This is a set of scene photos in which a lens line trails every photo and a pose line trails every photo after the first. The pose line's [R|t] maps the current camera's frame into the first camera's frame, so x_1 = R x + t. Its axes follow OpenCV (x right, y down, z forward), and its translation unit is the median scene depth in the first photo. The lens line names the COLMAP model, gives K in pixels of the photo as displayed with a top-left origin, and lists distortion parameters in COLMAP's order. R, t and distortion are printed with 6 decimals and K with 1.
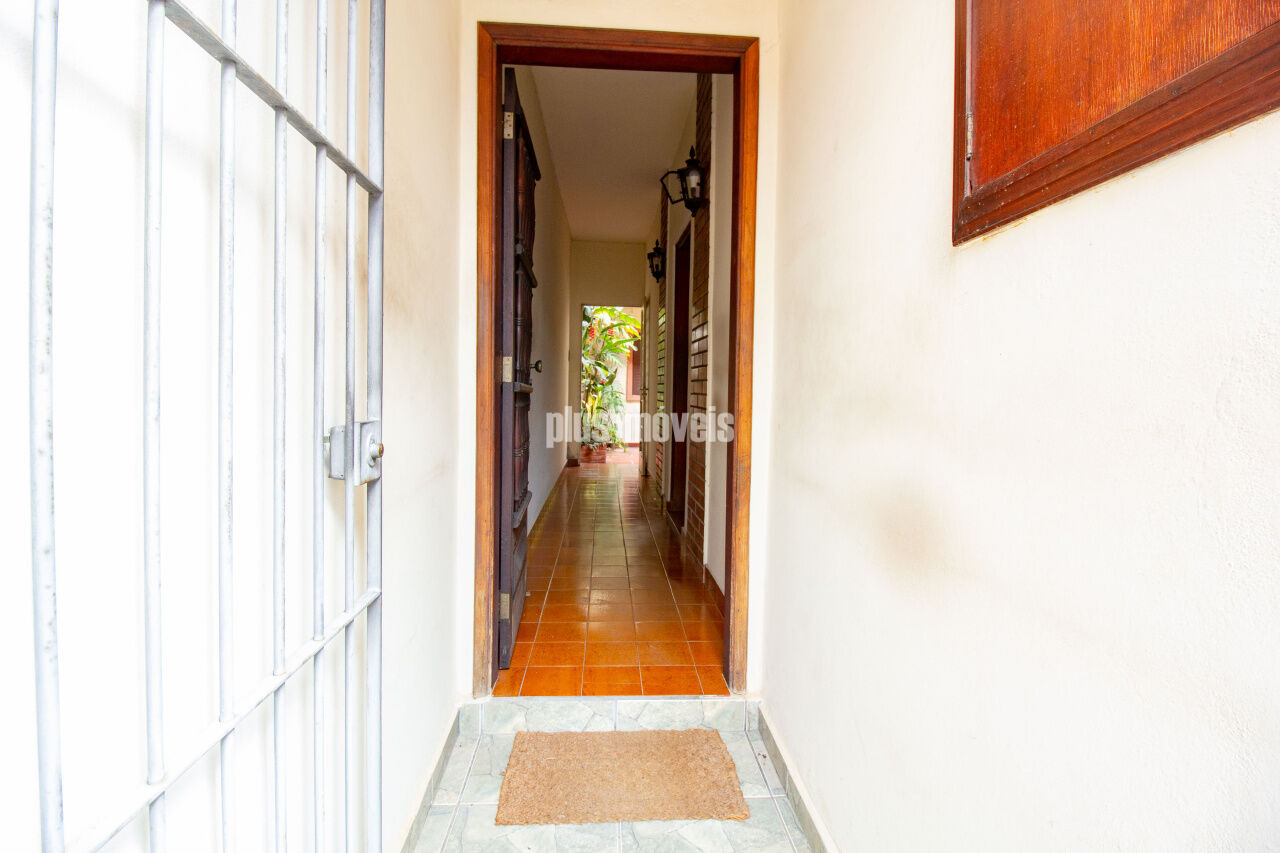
lens RADIAL K [[599.1, 0, 640.9], [0, 599.1, 398.8], [0, 0, 1]] dist [-0.000366, -0.010154]
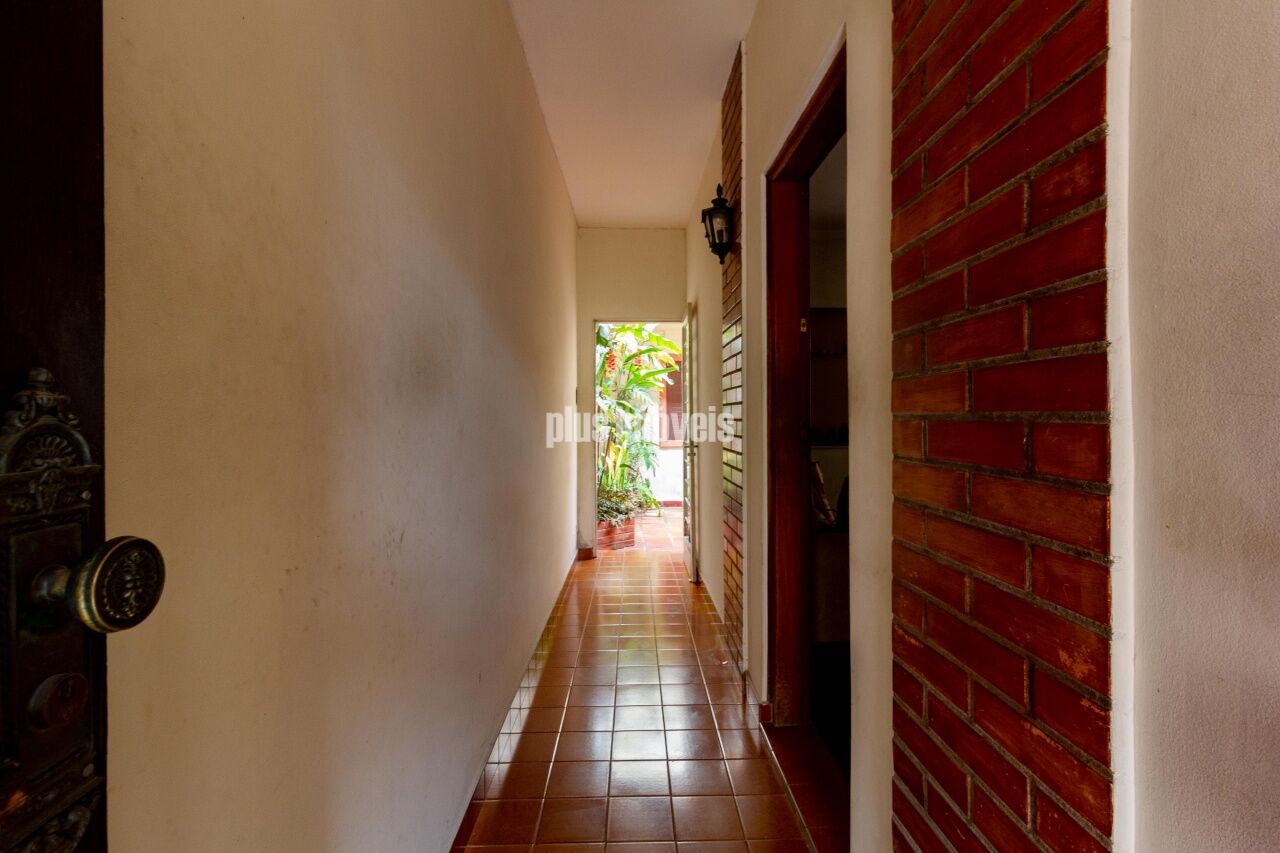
lens RADIAL K [[599.1, 0, 640.9], [0, 599.1, 398.8], [0, 0, 1]] dist [-0.000366, -0.010154]
pose [[0.998591, -0.024078, -0.047295, -0.012811], [0.021658, 0.998462, -0.051034, -0.026748], [0.048451, 0.049938, 0.997576, 0.267292]]
